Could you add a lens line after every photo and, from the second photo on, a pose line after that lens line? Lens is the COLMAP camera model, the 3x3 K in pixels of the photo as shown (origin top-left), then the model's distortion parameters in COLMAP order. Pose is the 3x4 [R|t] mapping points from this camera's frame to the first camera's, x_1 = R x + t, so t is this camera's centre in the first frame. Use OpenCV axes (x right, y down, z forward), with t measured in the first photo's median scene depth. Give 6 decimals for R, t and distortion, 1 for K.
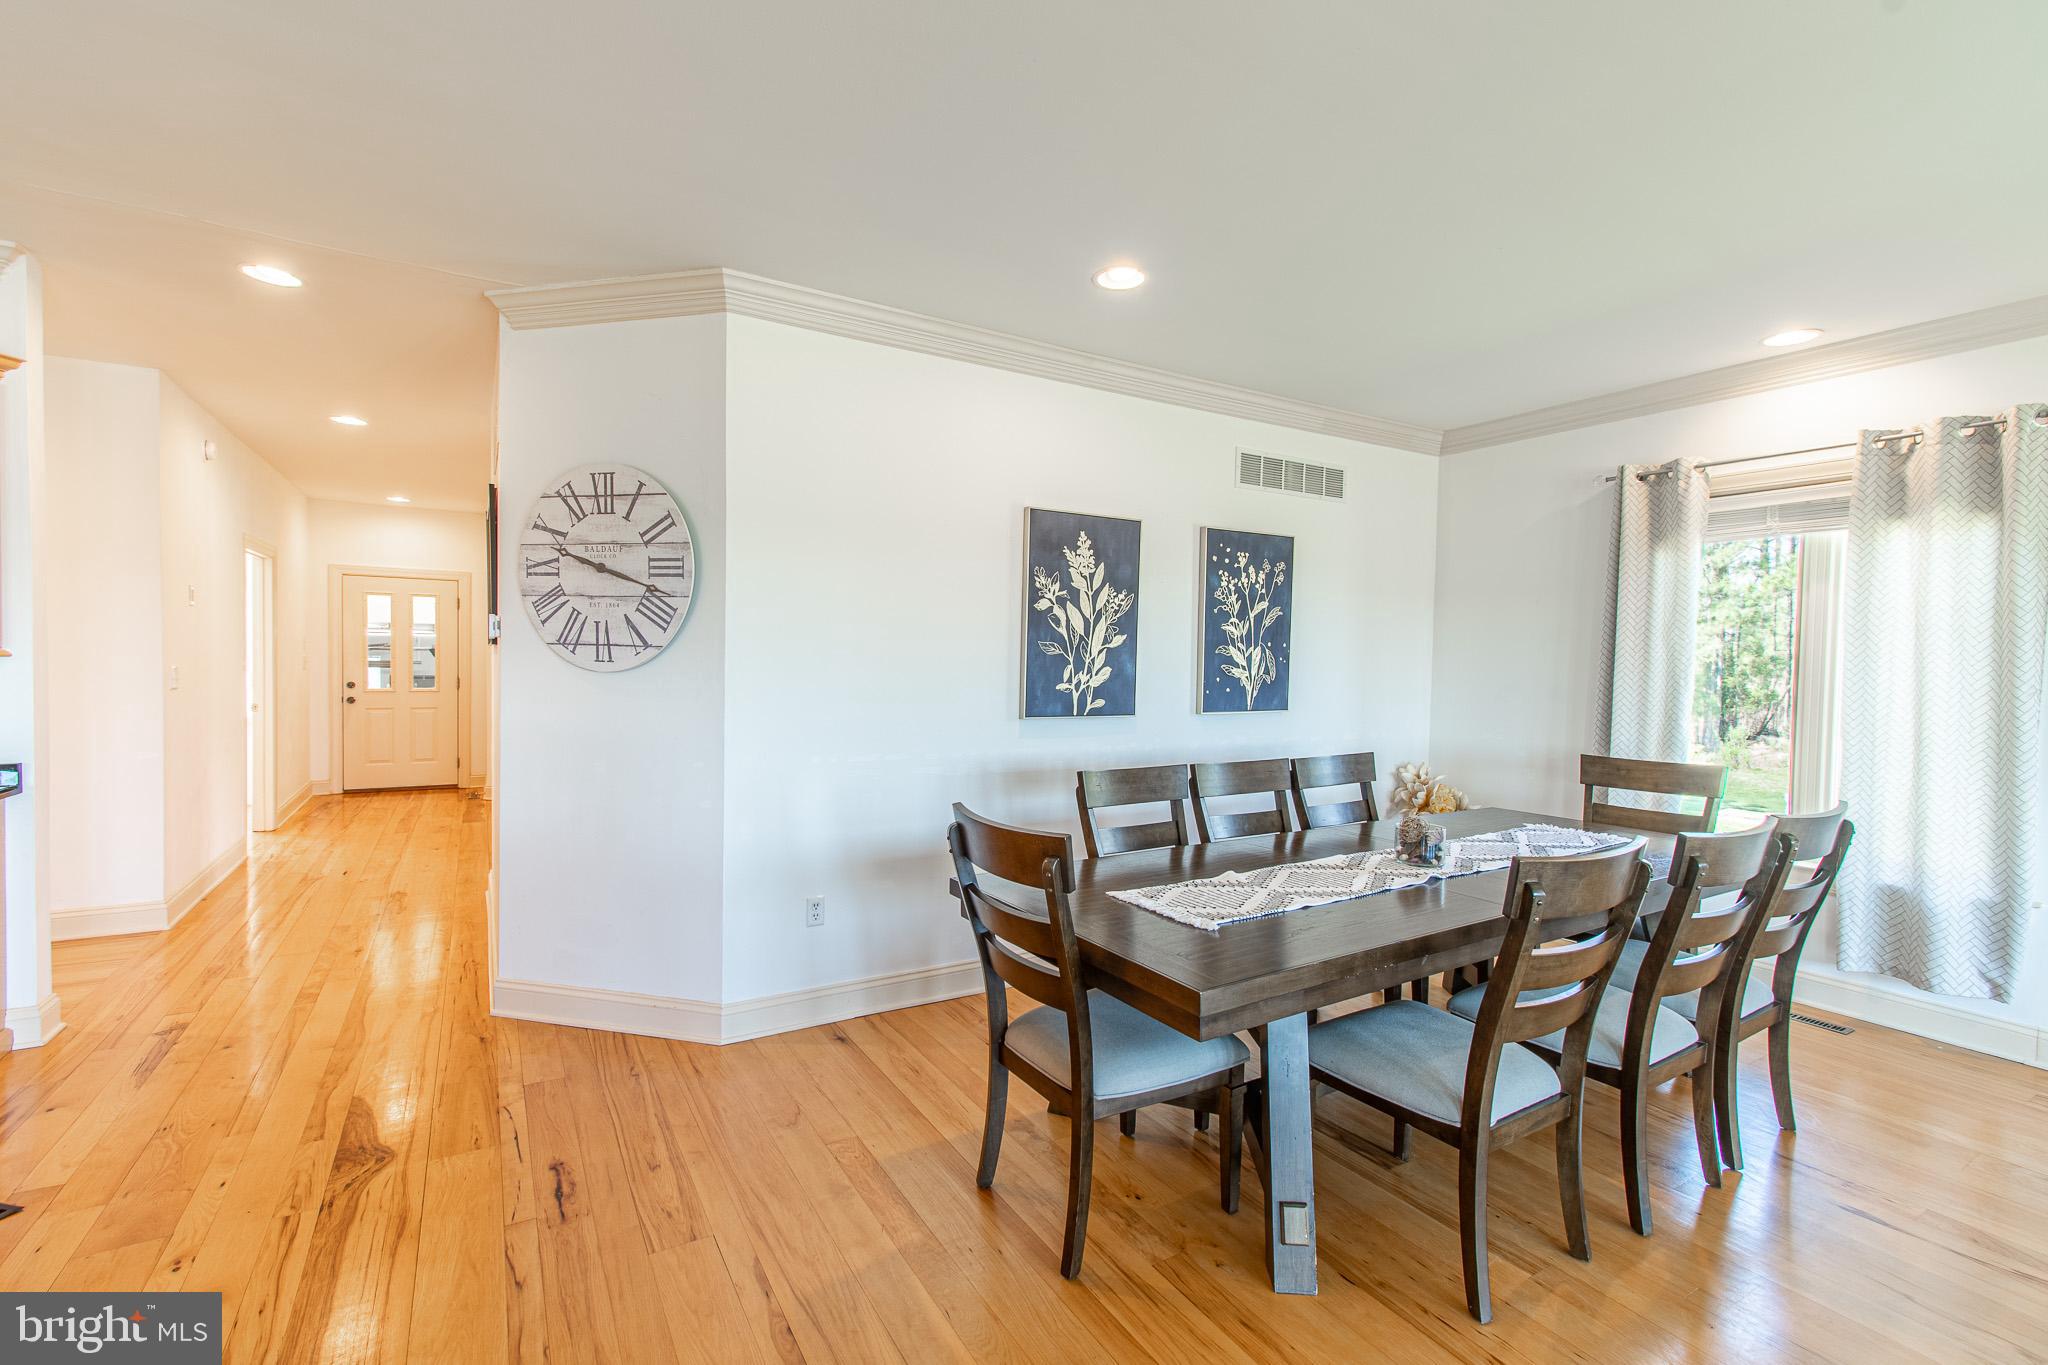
lens RADIAL K [[899.1, 0, 1028.0], [0, 899.1, 684.2], [0, 0, 1]] dist [0.001335, 0.000567]
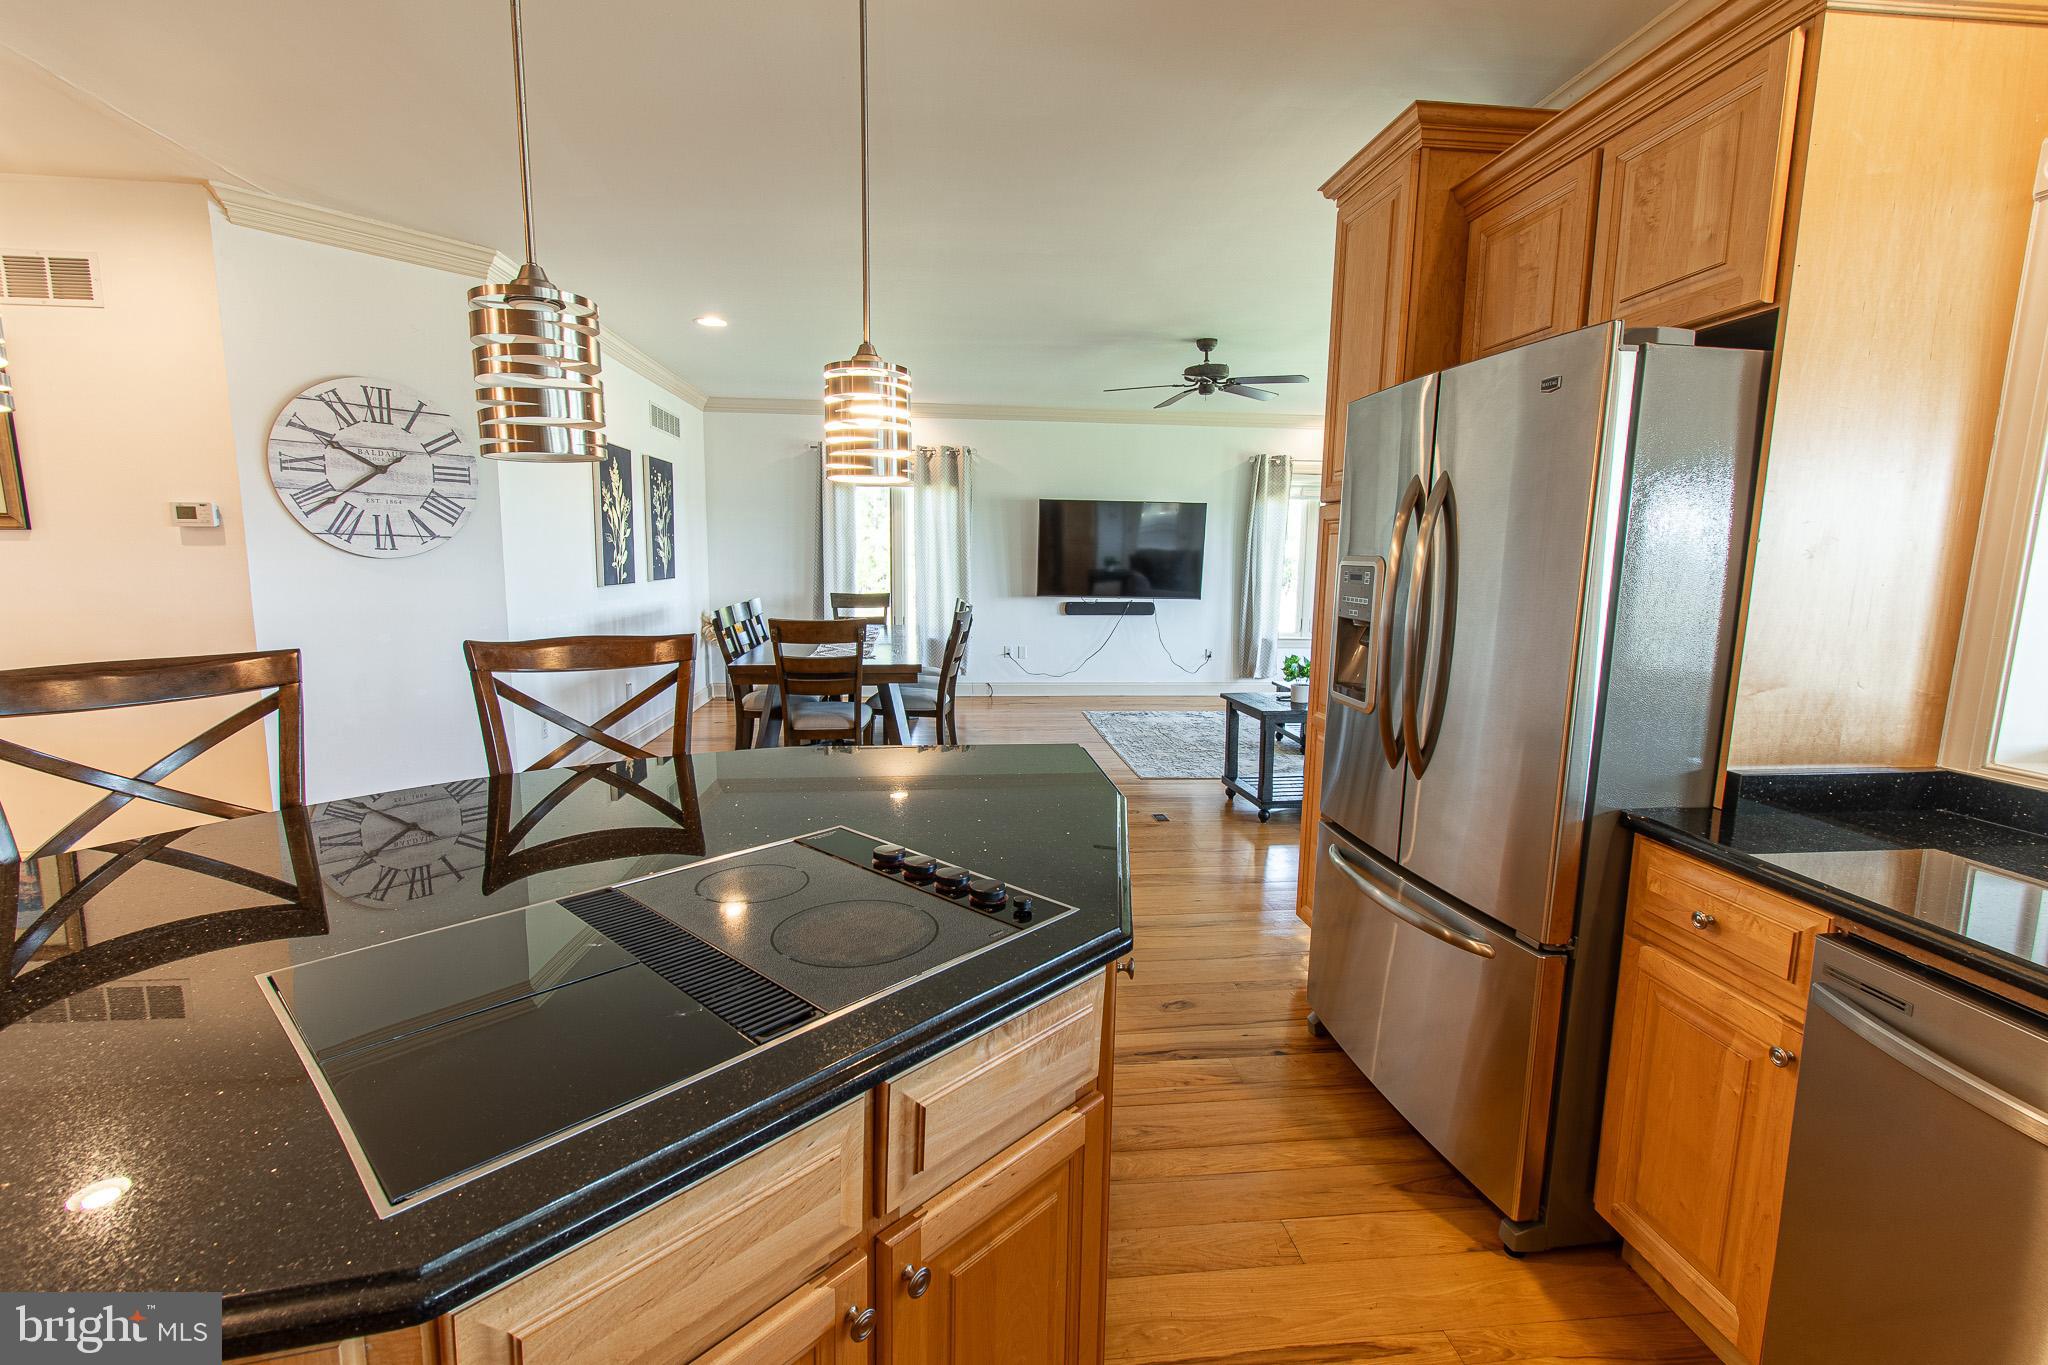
lens RADIAL K [[904.3, 0, 1019.4], [0, 904.3, 684.2], [0, 0, 1]] dist [0.001710, 0.000017]
pose [[0.427970, -0.140729, 0.892769, -1.200271], [0.023624, 0.989207, 0.144605, -0.001833], [-0.903484, -0.040796, 0.426675, -0.278246]]
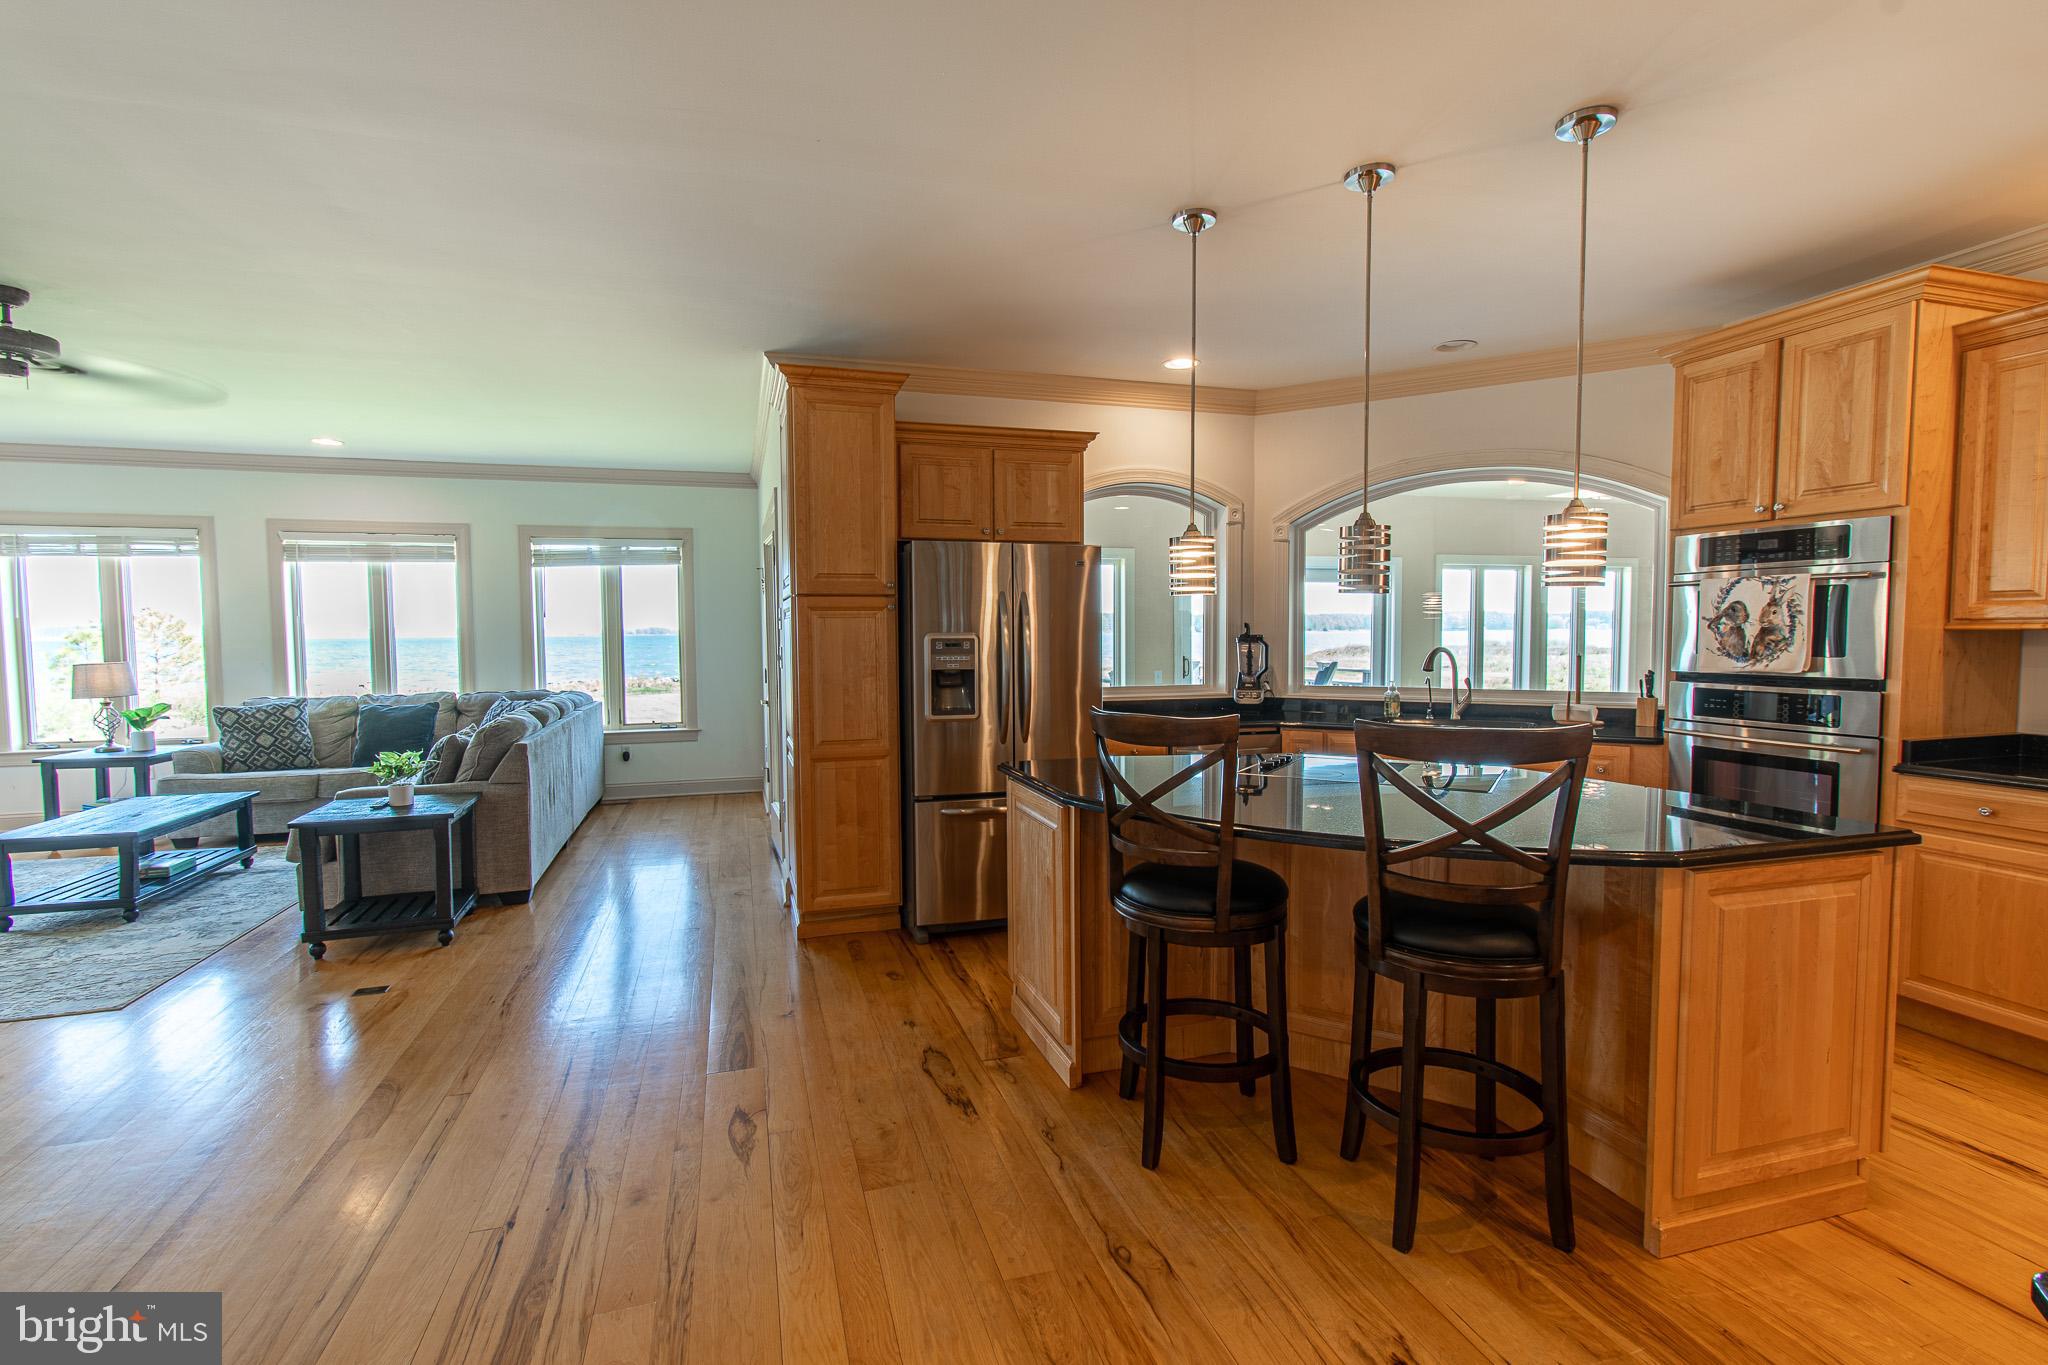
lens RADIAL K [[949.1, 0, 1032.4], [0, 949.1, 685.2], [0, 0, 1]] dist [0.002499, 0.000813]
pose [[-0.971594, -0.025625, 0.235261, -0.851485], [-0.004329, 0.995878, 0.090595, -0.038290], [-0.236613, 0.087003, -0.967701, 0.976857]]
